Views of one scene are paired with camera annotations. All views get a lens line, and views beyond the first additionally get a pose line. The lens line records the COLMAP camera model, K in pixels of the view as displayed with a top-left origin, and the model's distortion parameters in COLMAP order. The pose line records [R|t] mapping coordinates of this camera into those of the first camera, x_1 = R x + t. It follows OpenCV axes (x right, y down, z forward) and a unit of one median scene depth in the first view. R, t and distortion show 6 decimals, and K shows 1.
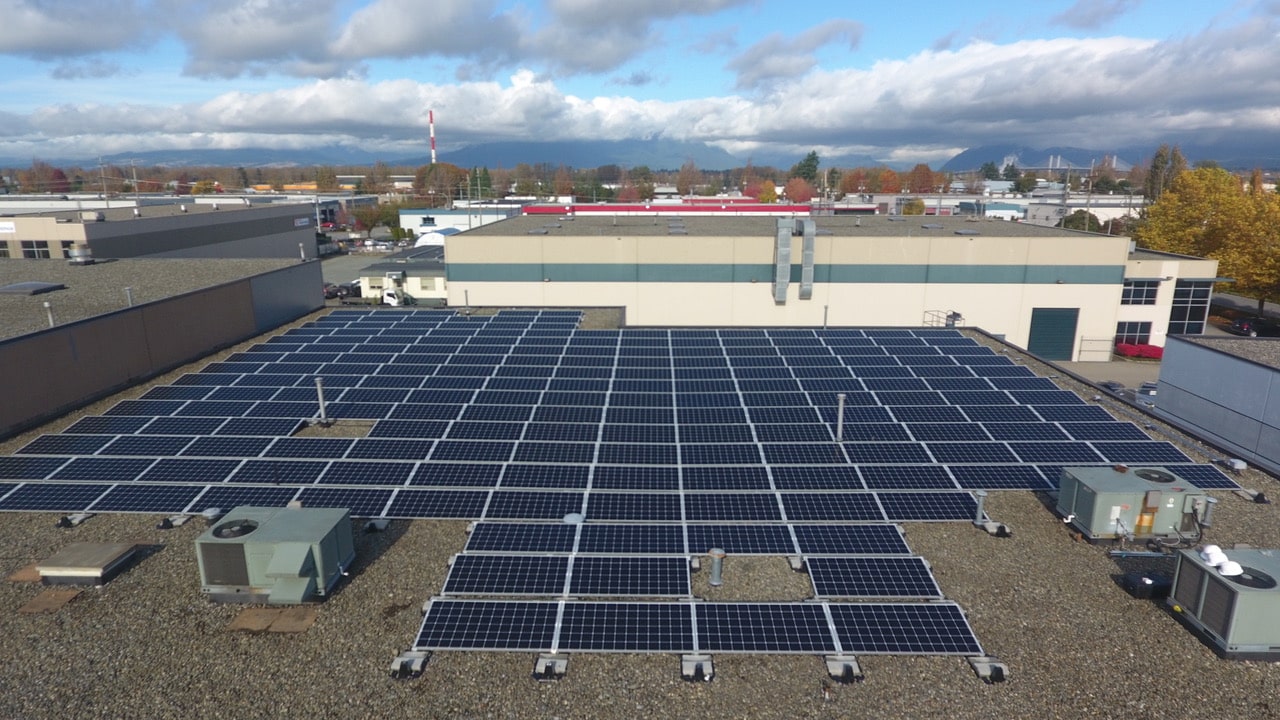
lens RADIAL K [[746.5, 0, 639.2], [0, 746.5, 365.8], [0, 0, 1]] dist [-0.000570, -0.001706]
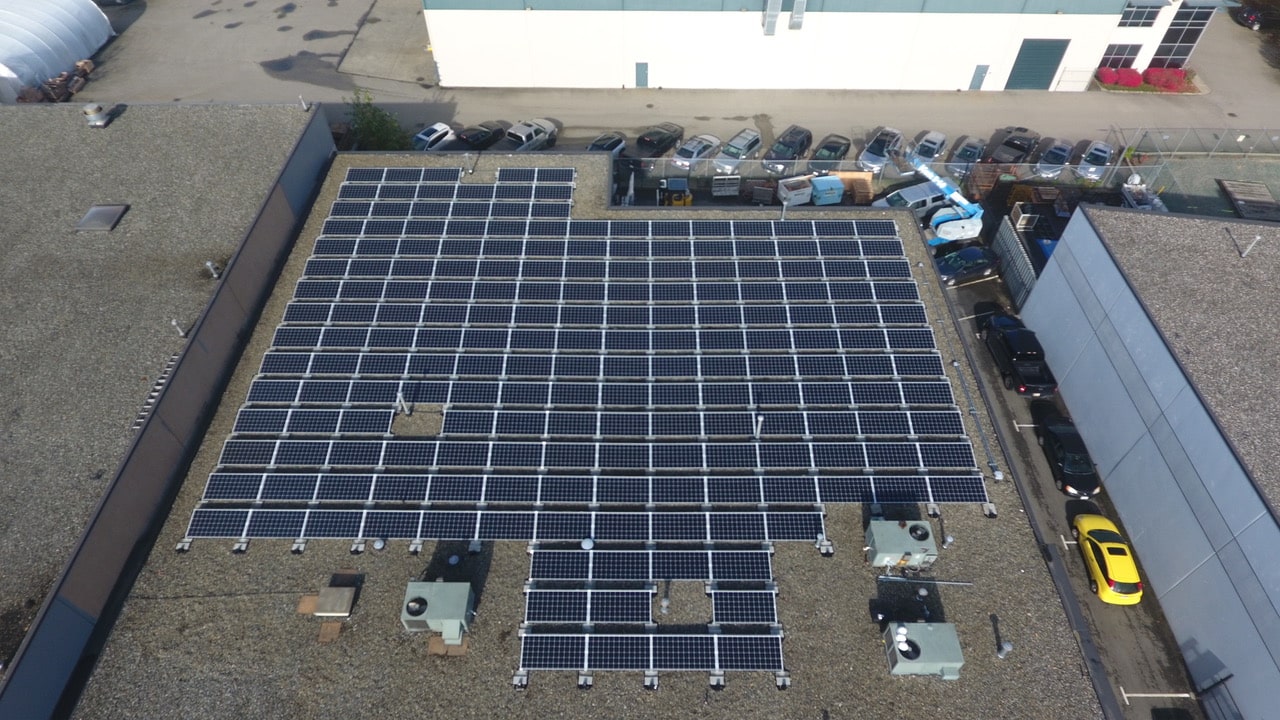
lens RADIAL K [[746.5, 0, 639.2], [0, 746.5, 365.8], [0, 0, 1]] dist [-0.000570, -0.001706]
pose [[0.999909, -0.009763, 0.009299, 0.021373], [0.002727, 0.821856, 0.569689, -1.148428], [-0.013205, -0.569611, 0.821808, -0.203588]]
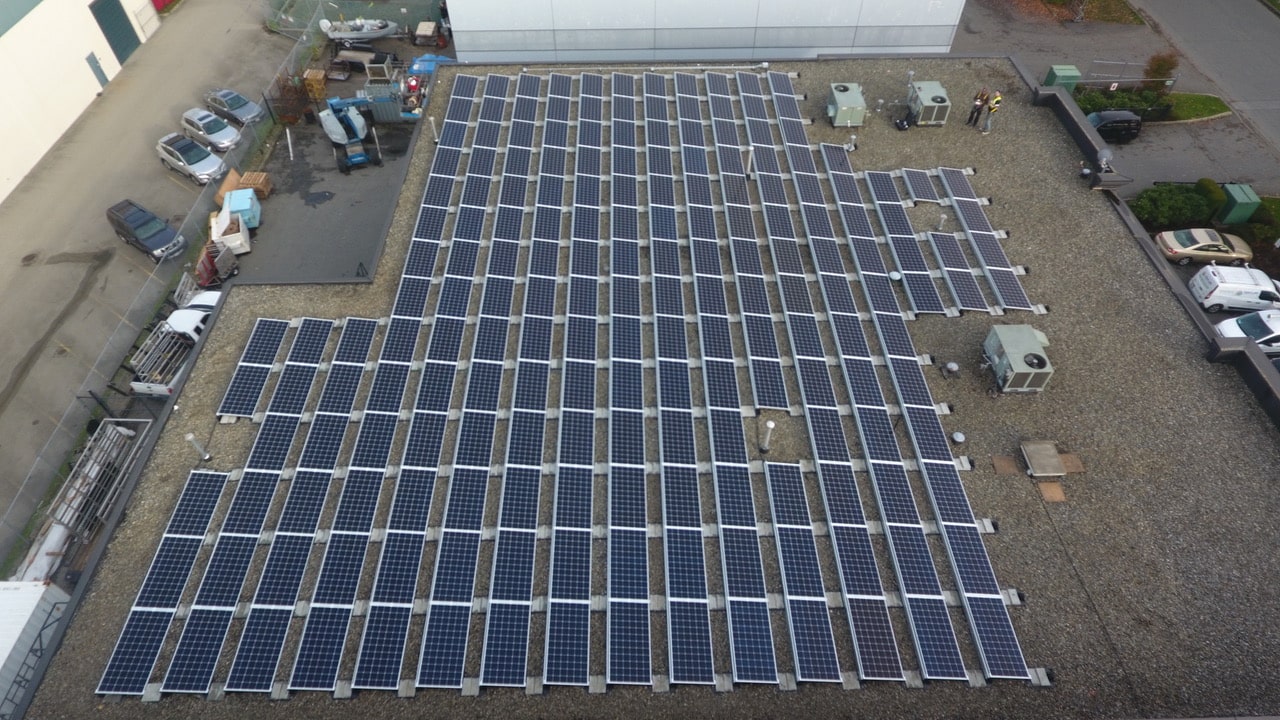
lens RADIAL K [[746.5, 0, 639.2], [0, 746.5, 365.8], [0, 0, 1]] dist [-0.000570, -0.001706]
pose [[-0.036154, -0.756918, 0.652509, -1.434155], [0.250763, 0.625174, 0.739104, -1.169450], [-0.967373, 0.190347, 0.167205, 1.358526]]
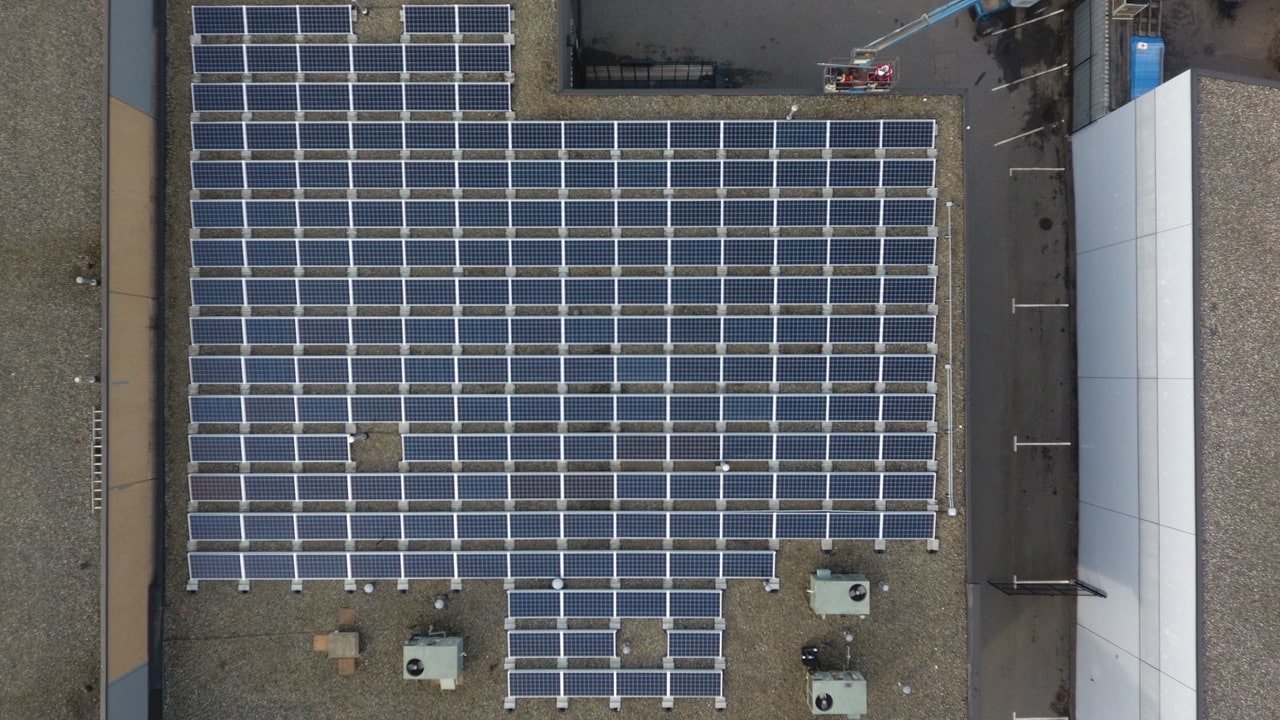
lens RADIAL K [[746.5, 0, 639.2], [0, 746.5, 365.8], [0, 0, 1]] dist [-0.000570, -0.001706]
pose [[0.999802, -0.019880, 0.000613, 0.134533], [0.004494, 0.255809, 0.966717, -1.827788], [-0.019375, -0.966523, 0.255847, 1.060848]]
